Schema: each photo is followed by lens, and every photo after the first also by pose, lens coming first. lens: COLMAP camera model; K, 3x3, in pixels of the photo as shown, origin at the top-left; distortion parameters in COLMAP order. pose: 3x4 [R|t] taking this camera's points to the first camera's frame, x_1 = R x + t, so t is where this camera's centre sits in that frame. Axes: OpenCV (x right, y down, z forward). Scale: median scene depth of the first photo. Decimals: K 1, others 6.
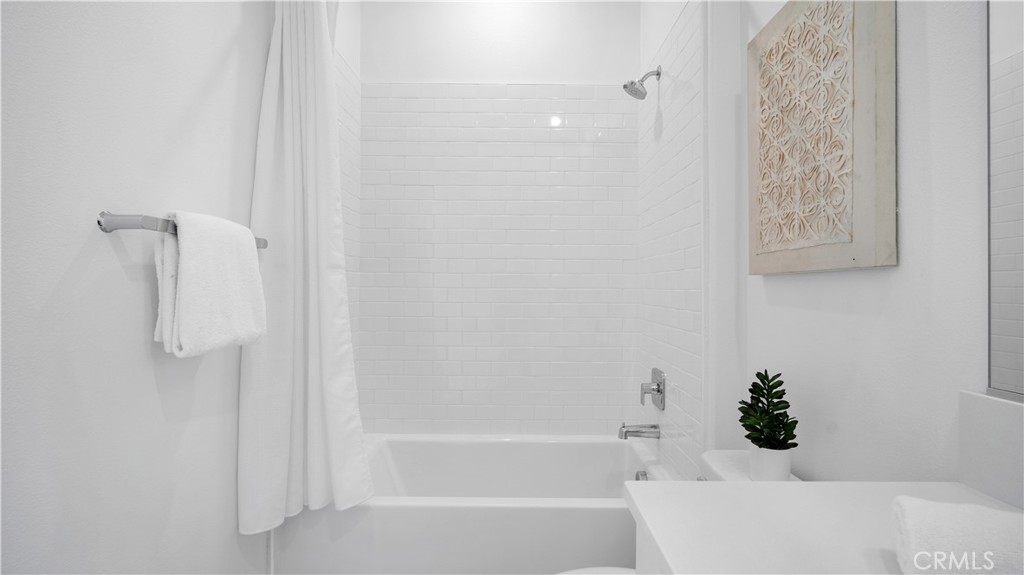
lens RADIAL K [[466.5, 0, 512.6], [0, 466.5, 284.4], [0, 0, 1]] dist [-0.004394, 0.000104]
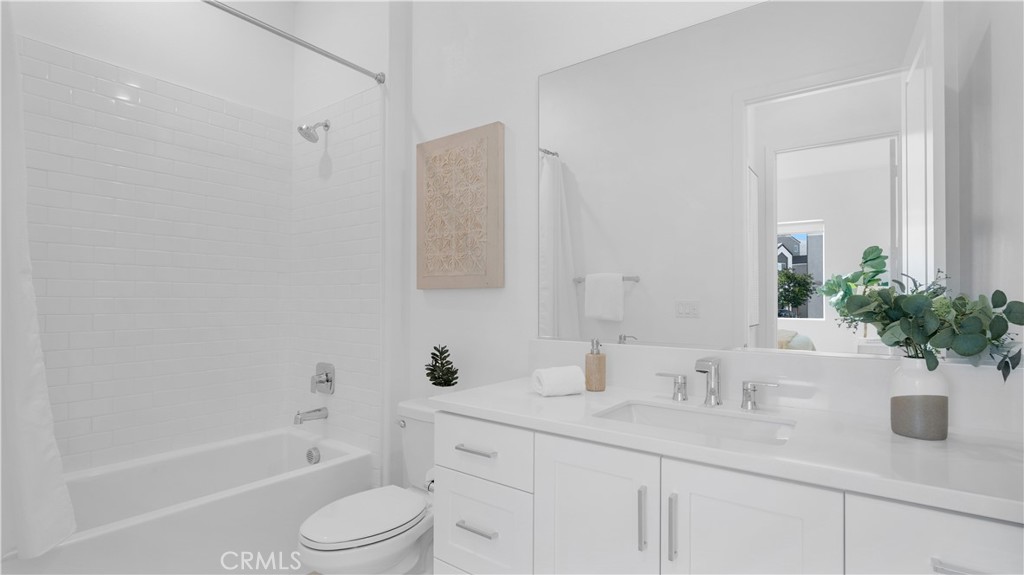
lens RADIAL K [[466.5, 0, 513.3], [0, 466.5, 293.1], [0, 0, 1]] dist [-0.004394, 0.000104]
pose [[0.600928, 0.010165, 0.799238, -0.659298], [-0.006290, 0.999948, -0.007988, 0.003100], [-0.799278, -0.000226, 0.600961, -0.259253]]
